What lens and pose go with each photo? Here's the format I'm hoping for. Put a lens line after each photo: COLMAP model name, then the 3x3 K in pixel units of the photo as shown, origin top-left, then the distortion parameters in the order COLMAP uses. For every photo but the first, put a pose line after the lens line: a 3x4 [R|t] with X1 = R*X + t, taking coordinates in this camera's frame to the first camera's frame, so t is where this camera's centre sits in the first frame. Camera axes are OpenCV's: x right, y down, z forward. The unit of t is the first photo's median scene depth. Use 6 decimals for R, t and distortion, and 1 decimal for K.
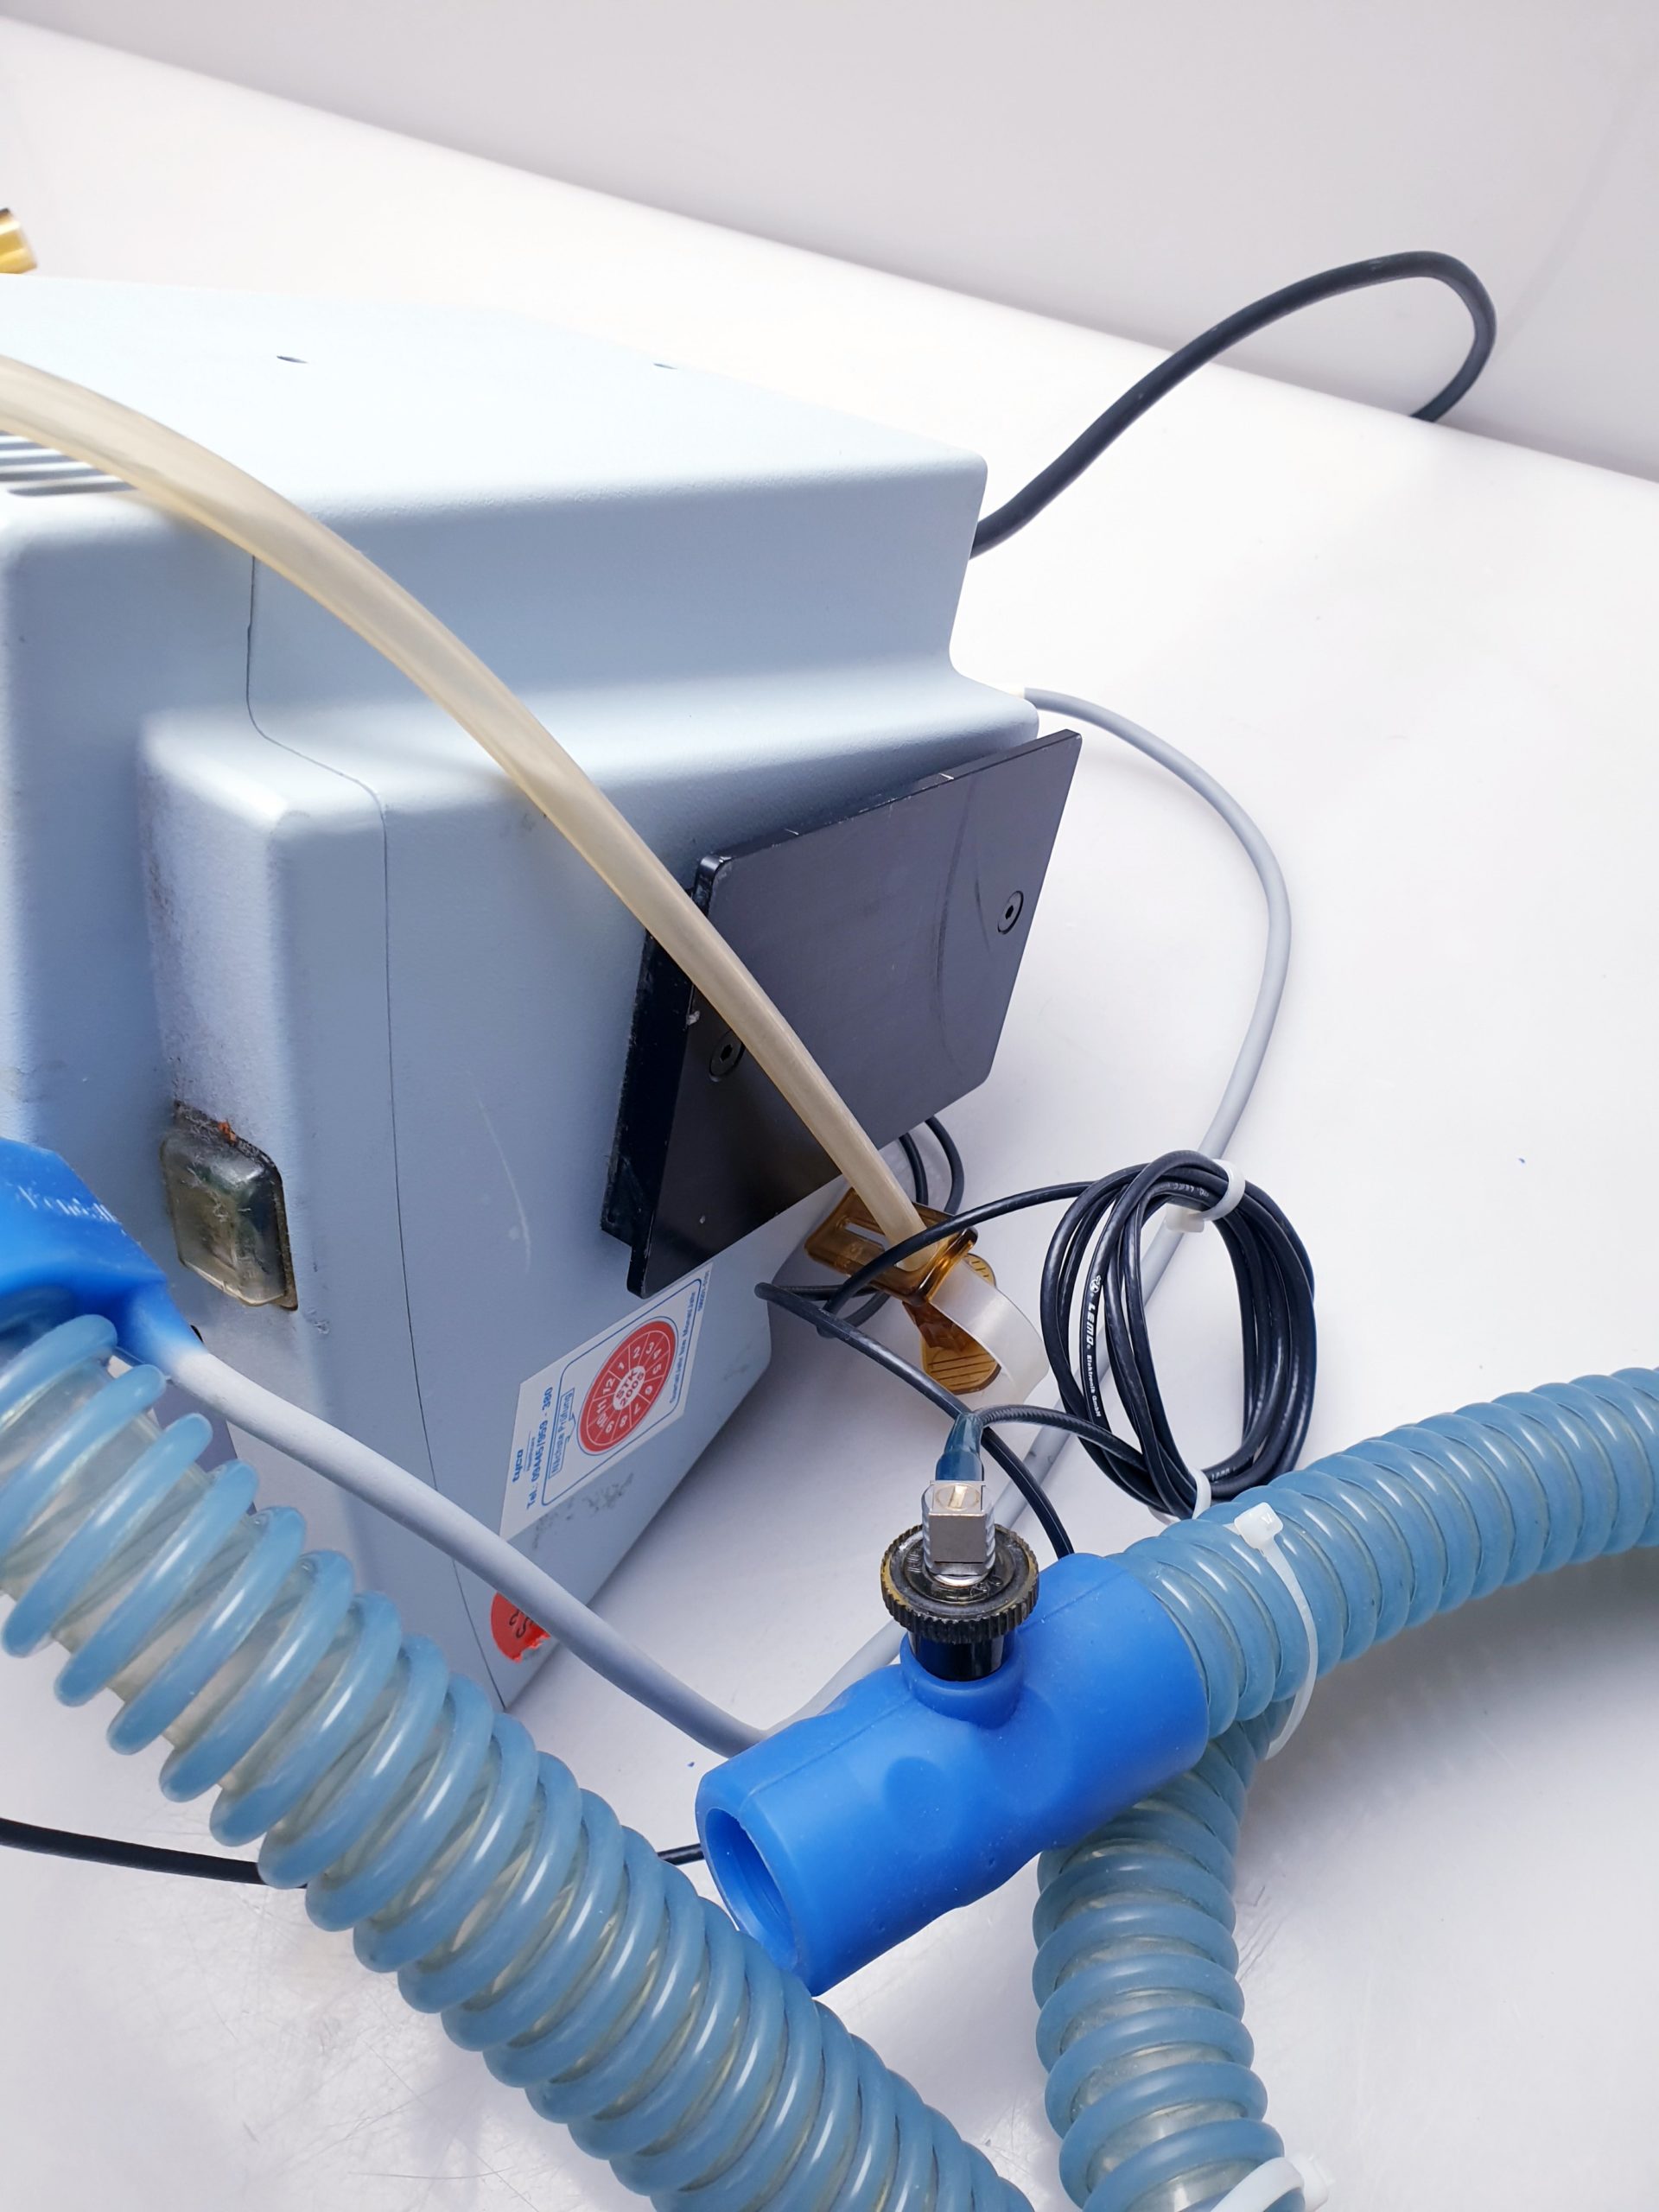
lens RADIAL K [[1747.0, 0, 829.5], [0, 1747.0, 1106.0], [0, 0, 1]] dist [0.107412, -0.305159]
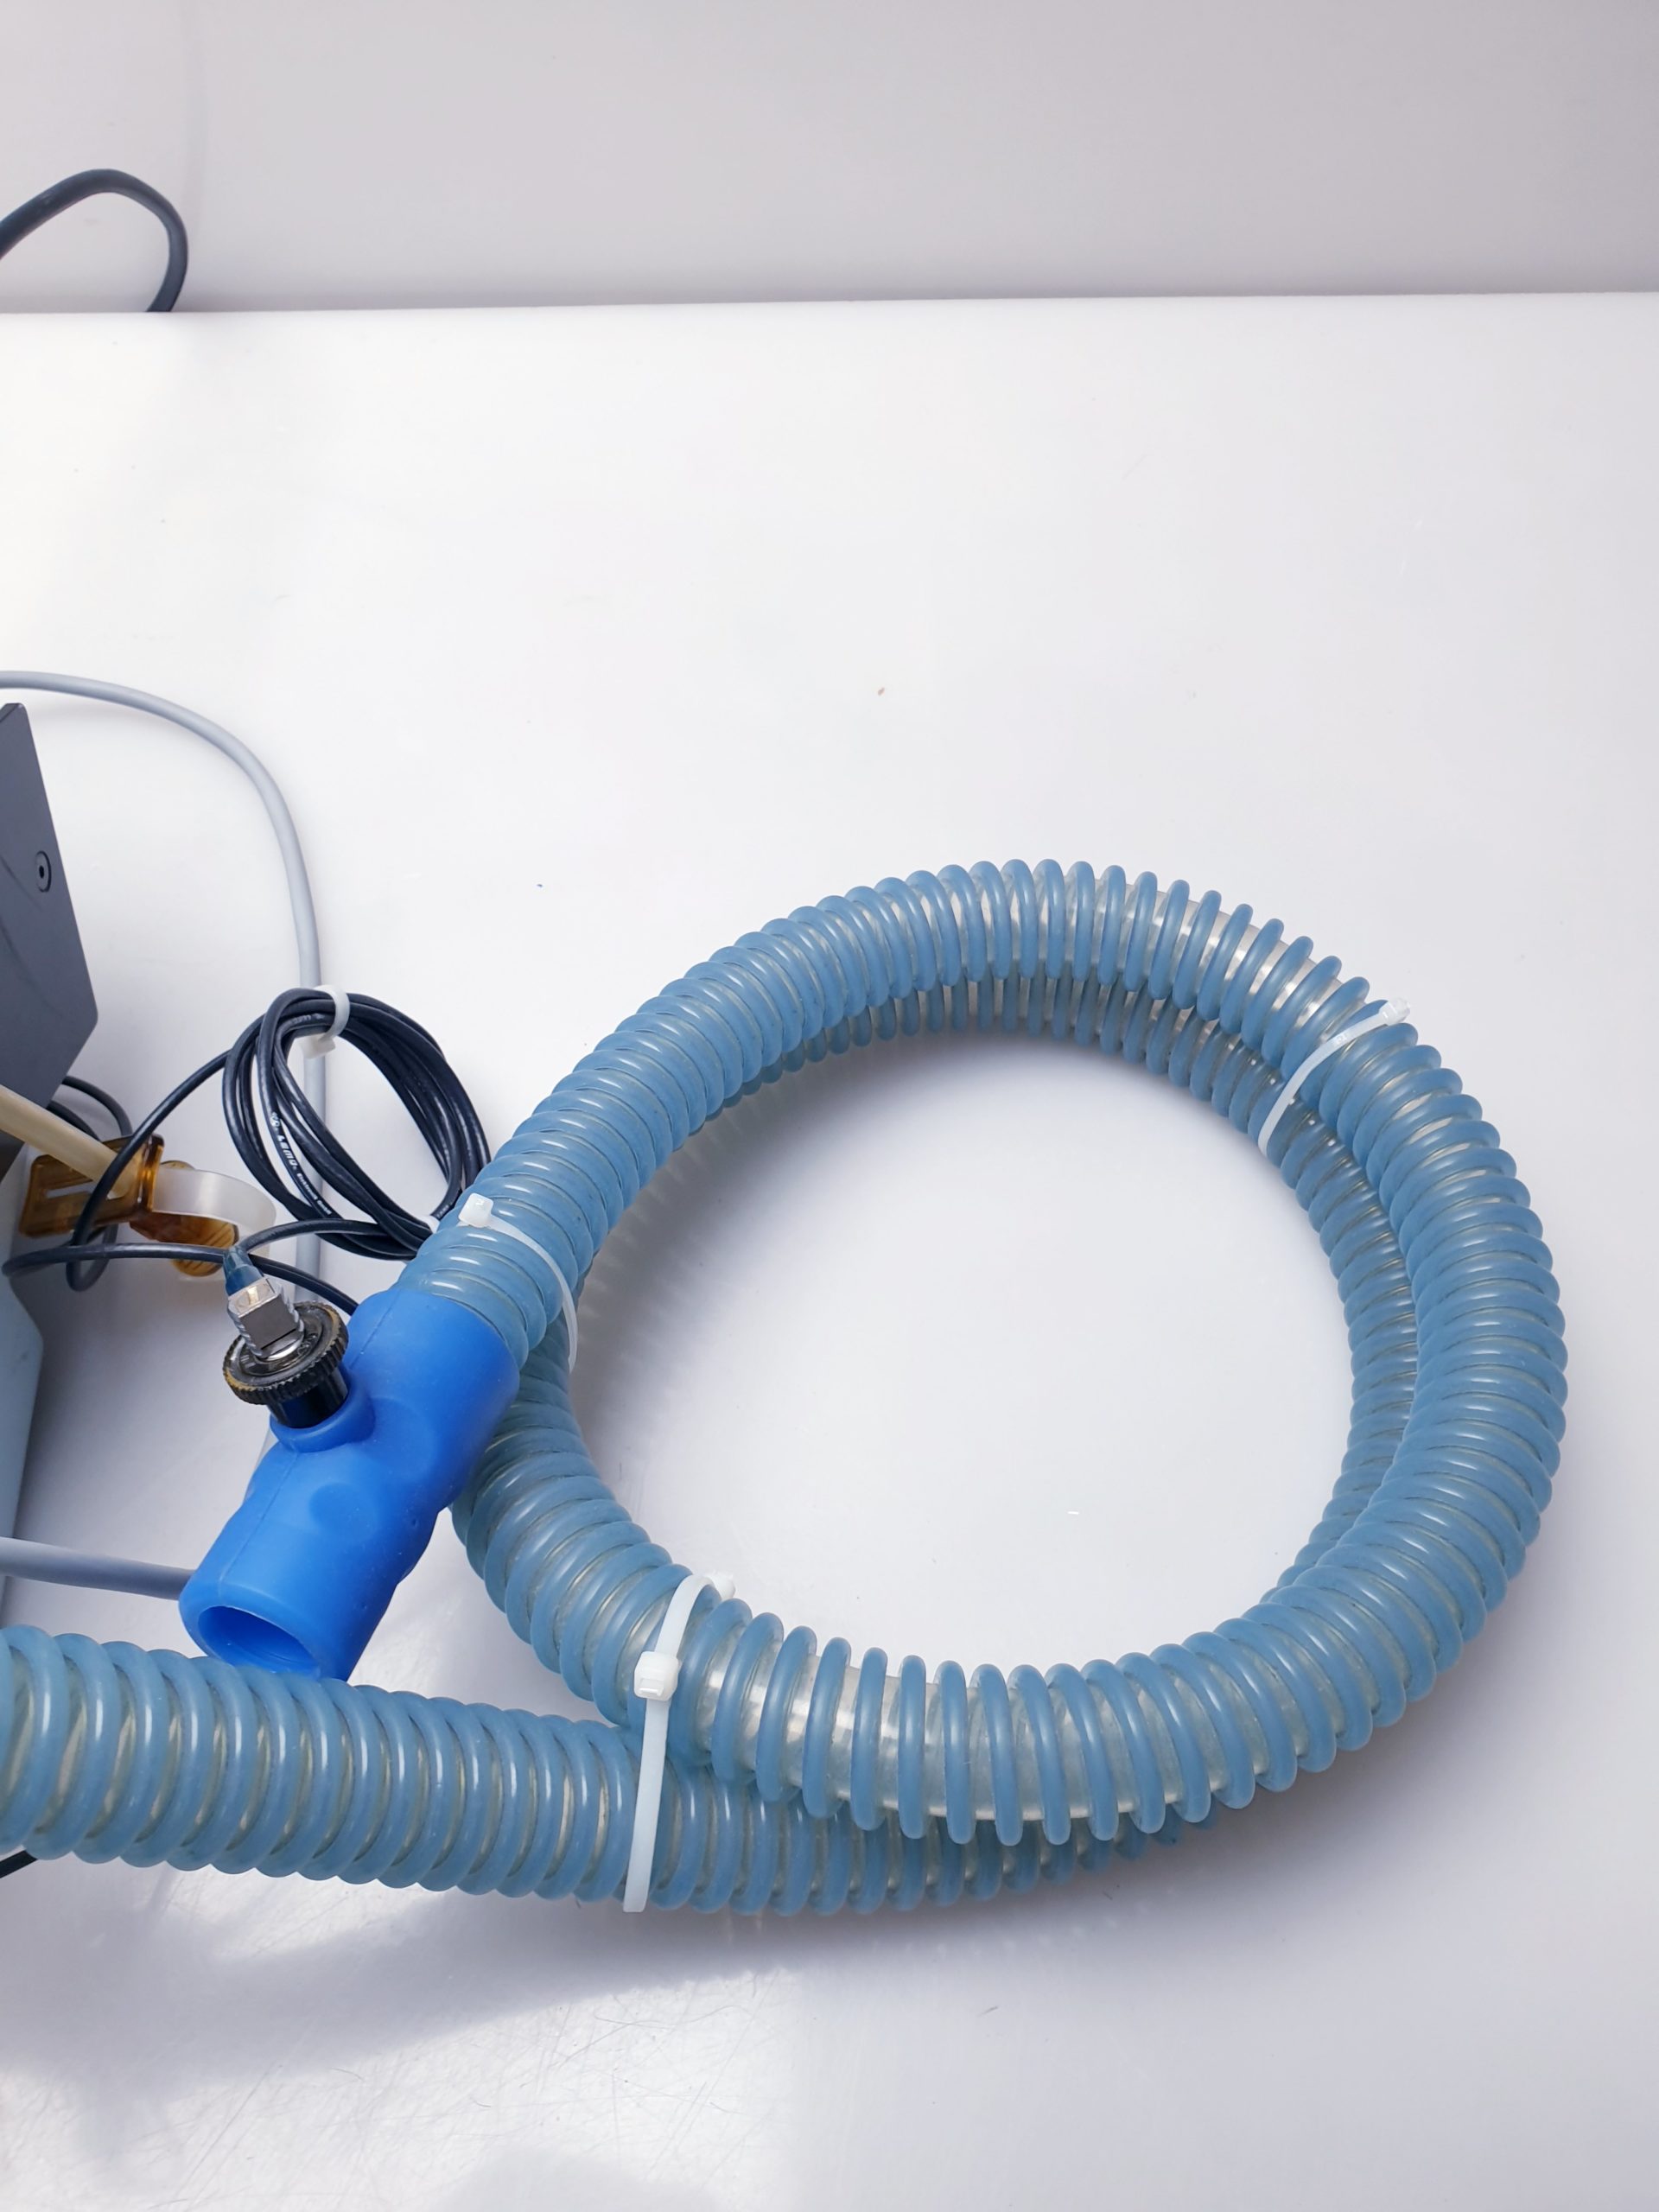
lens RADIAL K [[1781.2, 0, 761.6], [0, 1781.2, 1099.4], [0, 0, 1]] dist [-0.001048, -0.006017]
pose [[0.787758, -0.473098, 0.394483, -0.056523], [0.449617, 0.879360, 0.156748, 0.048957], [-0.421050, 0.053887, 0.905435, -0.227208]]
